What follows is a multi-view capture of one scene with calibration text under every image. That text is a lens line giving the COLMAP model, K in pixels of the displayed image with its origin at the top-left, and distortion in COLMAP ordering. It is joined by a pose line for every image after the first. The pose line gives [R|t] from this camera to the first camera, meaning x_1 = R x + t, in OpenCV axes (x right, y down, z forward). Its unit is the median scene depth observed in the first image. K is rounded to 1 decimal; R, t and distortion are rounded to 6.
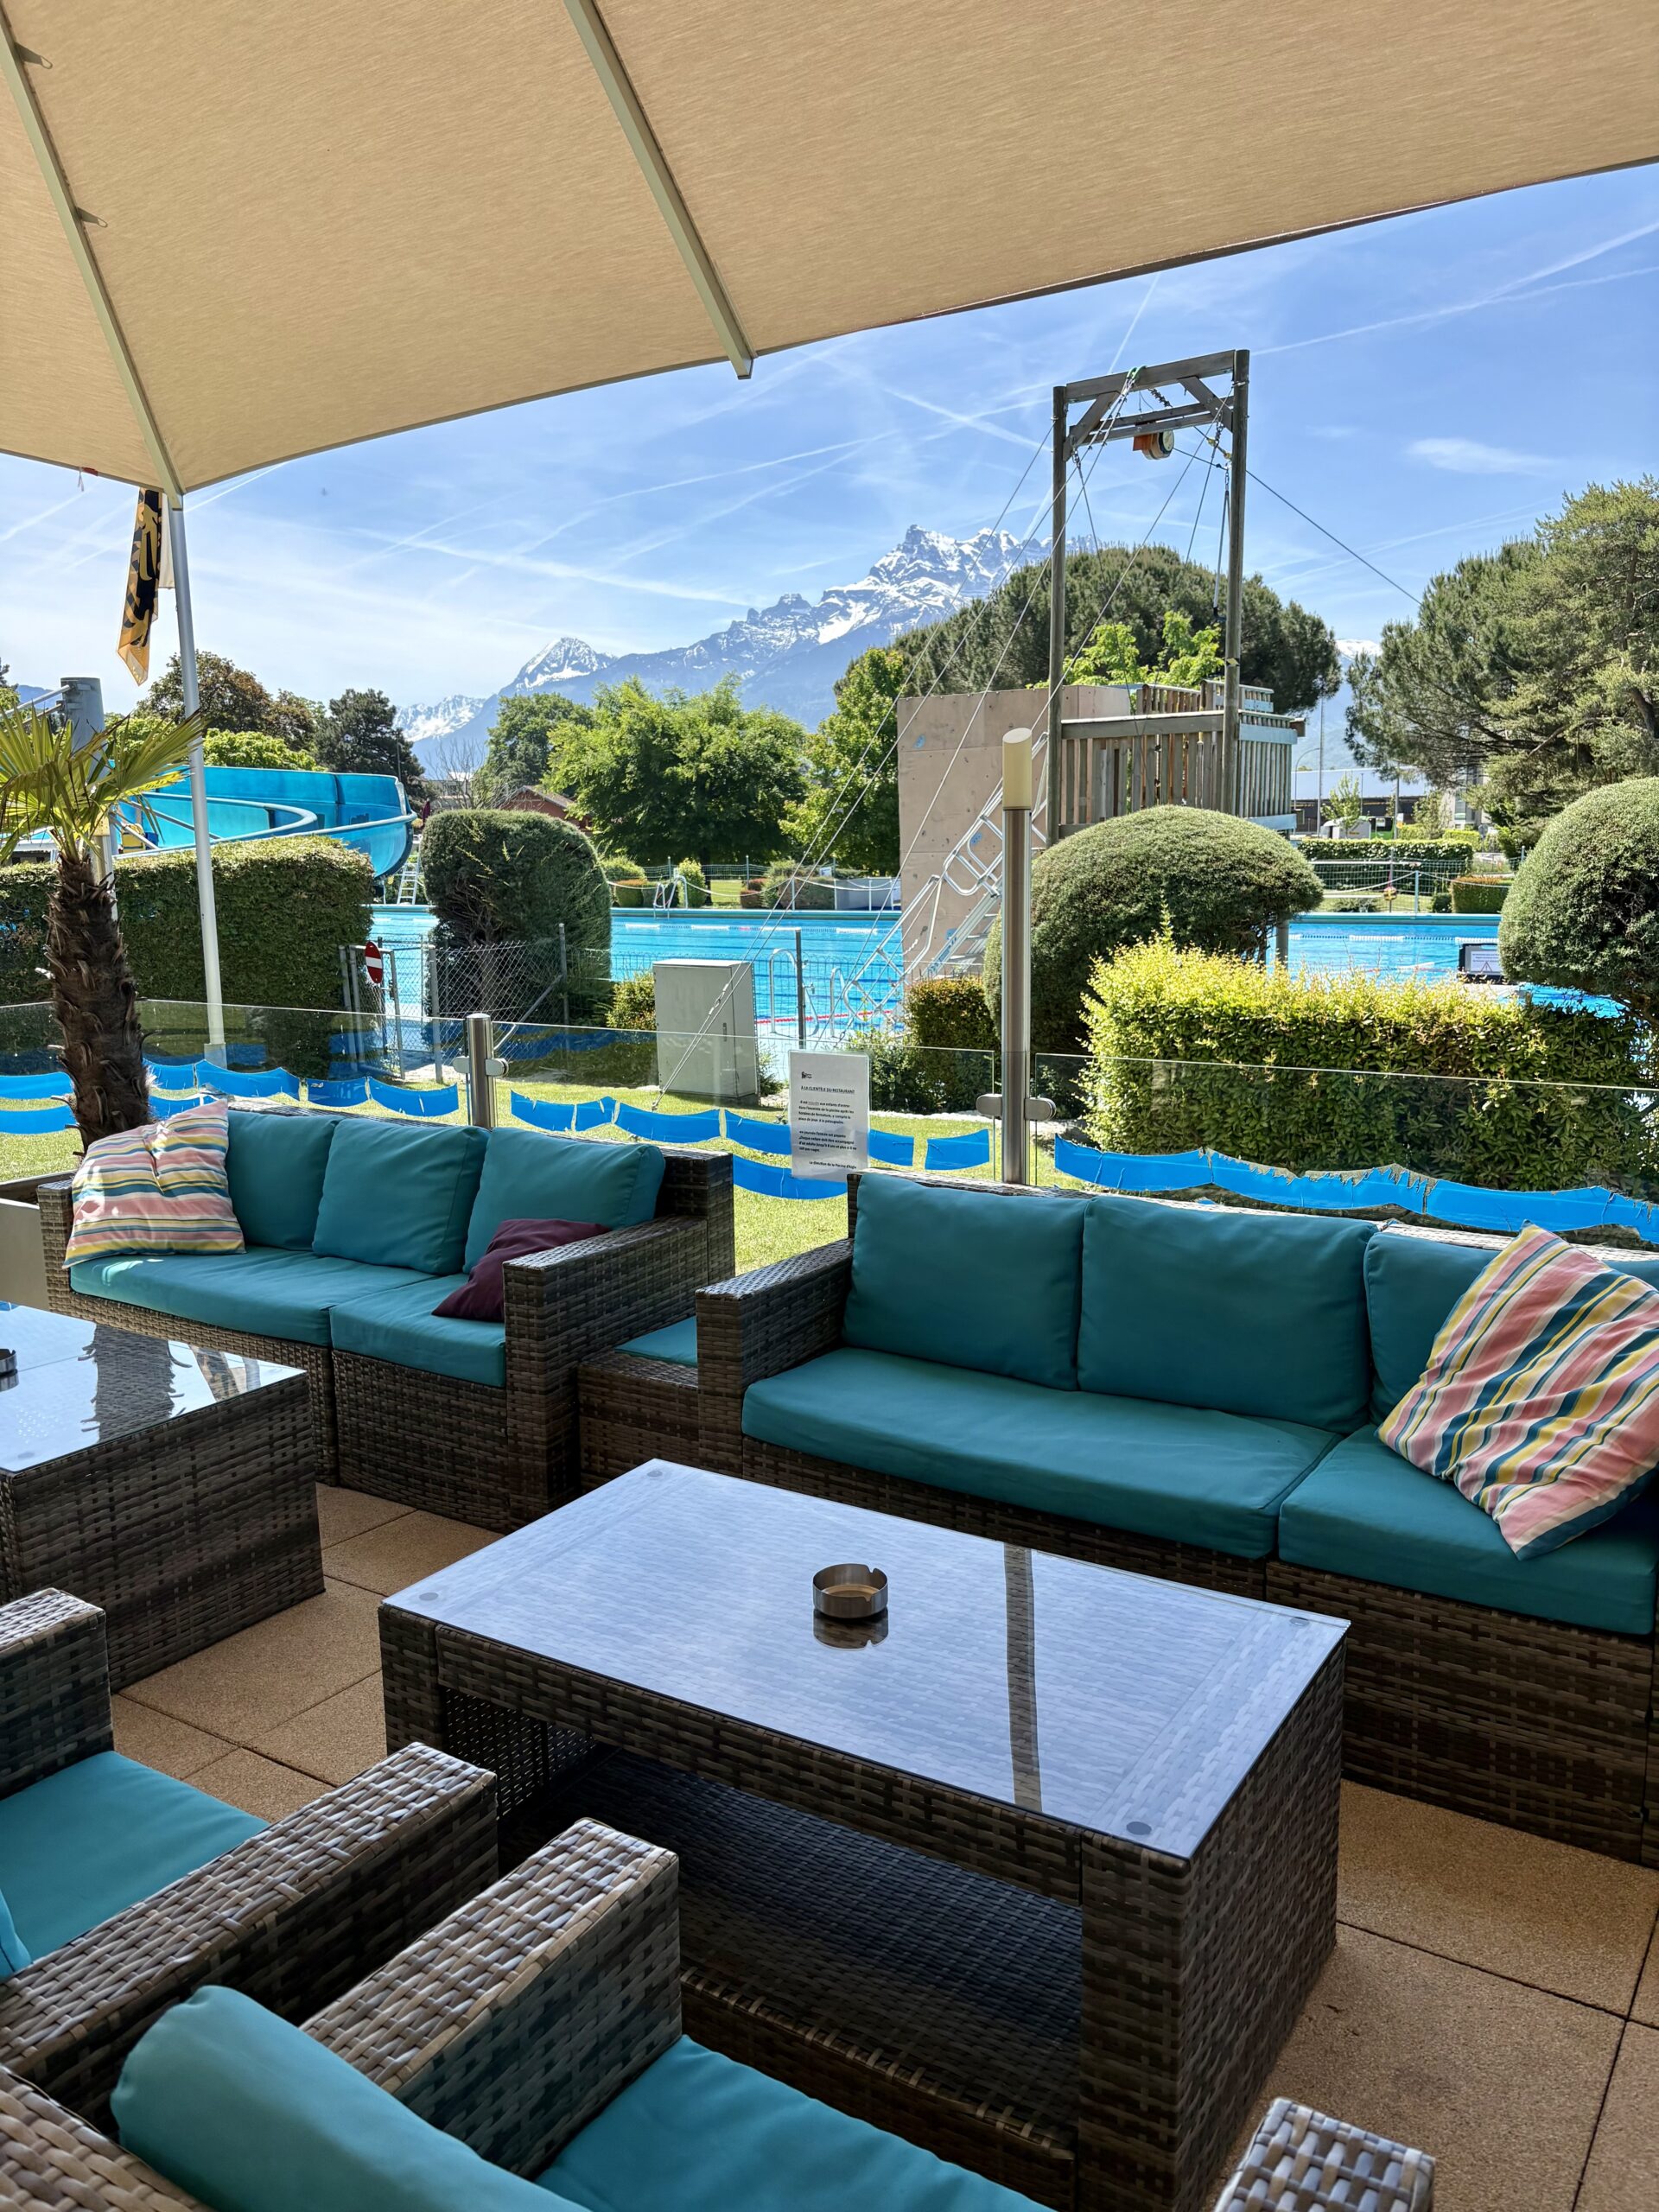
lens RADIAL K [[1671.2, 0, 828.9], [0, 1671.2, 1110.2], [0, 0, 1]] dist [0.011760, -0.002316]
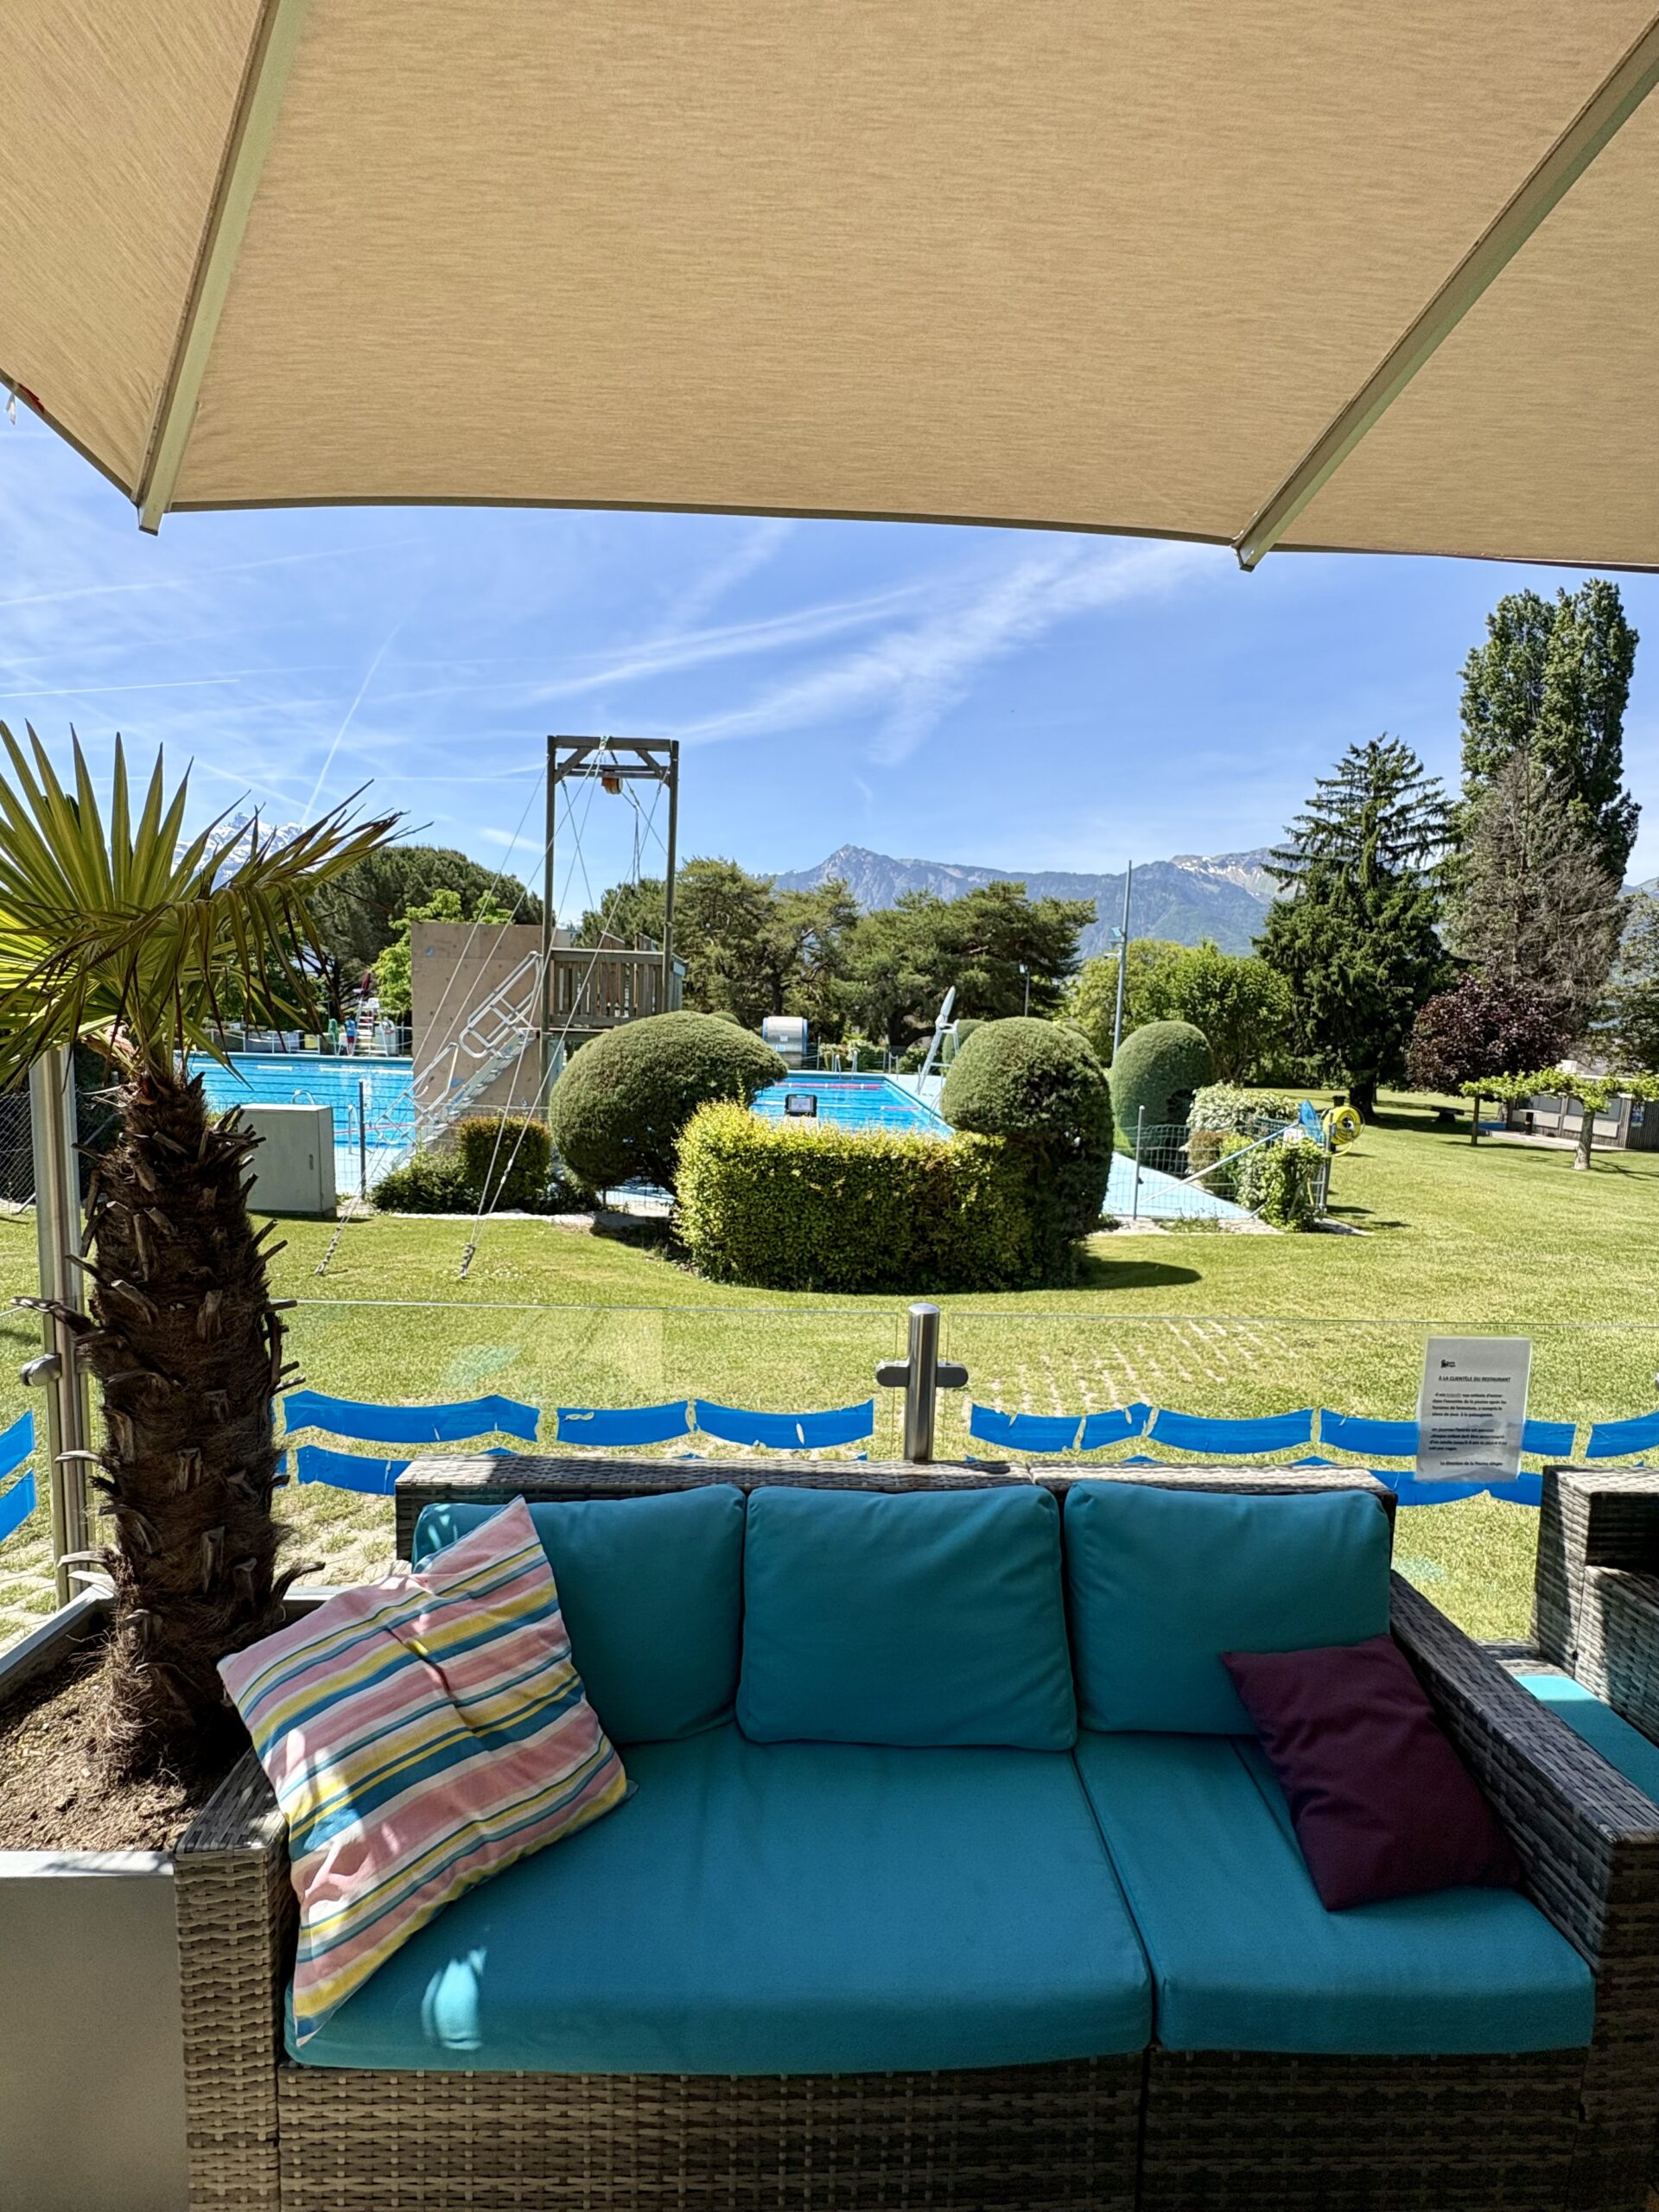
lens RADIAL K [[885.1, 0, 831.4], [0, 885.1, 1102.4], [0, 0, 1]] dist [0.001966, 0.000344]
pose [[0.807350, -0.002665, 0.590067, -0.147523], [0.042995, 0.997597, -0.054322, -0.039523], [-0.588504, 0.069227, 0.805525, 0.222454]]
